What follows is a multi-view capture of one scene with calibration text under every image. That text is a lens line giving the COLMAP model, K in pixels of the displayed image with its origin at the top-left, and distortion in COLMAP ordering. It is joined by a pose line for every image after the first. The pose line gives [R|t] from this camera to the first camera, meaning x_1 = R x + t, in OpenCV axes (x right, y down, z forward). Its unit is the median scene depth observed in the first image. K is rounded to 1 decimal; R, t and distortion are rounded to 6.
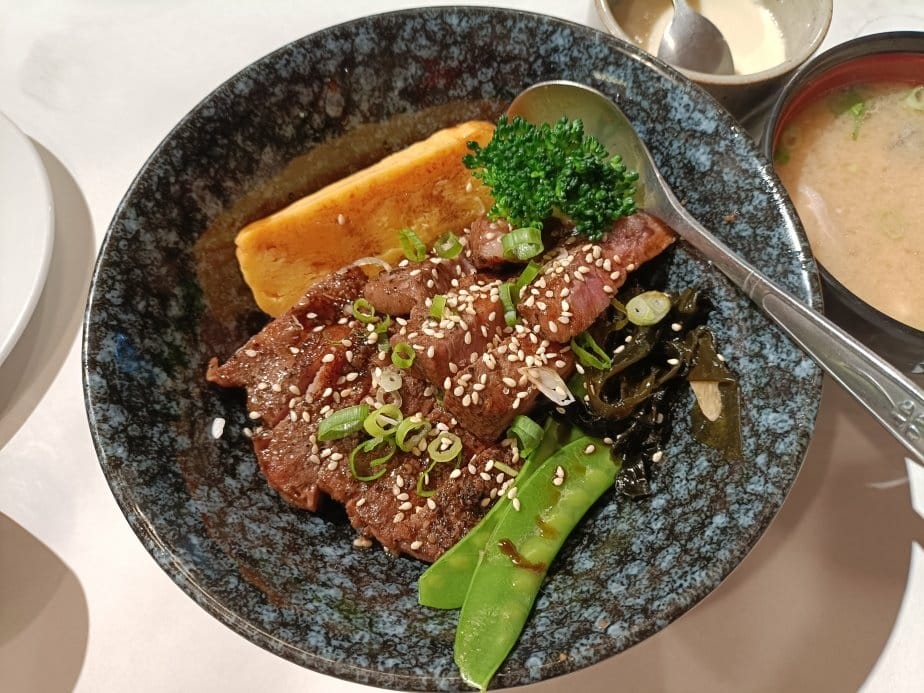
lens RADIAL K [[722.7, 0, 462.0], [0, 722.7, 346.5], [0, 0, 1]] dist [0.113486, -0.447058]
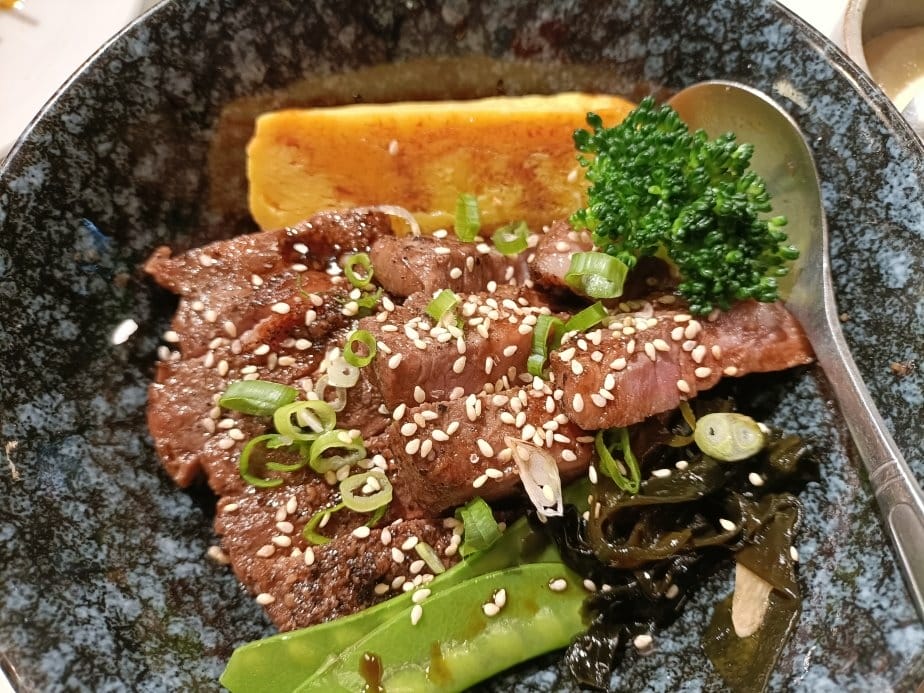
lens RADIAL K [[714.5, 0, 471.1], [0, 714.5, 345.9], [0, 0, 1]] dist [0.074616, -0.265855]
pose [[0.896294, 0.421252, -0.138576, 0.102196], [-0.419649, 0.906713, 0.042033, -0.059474], [0.143355, 0.020480, 0.989459, 0.310825]]
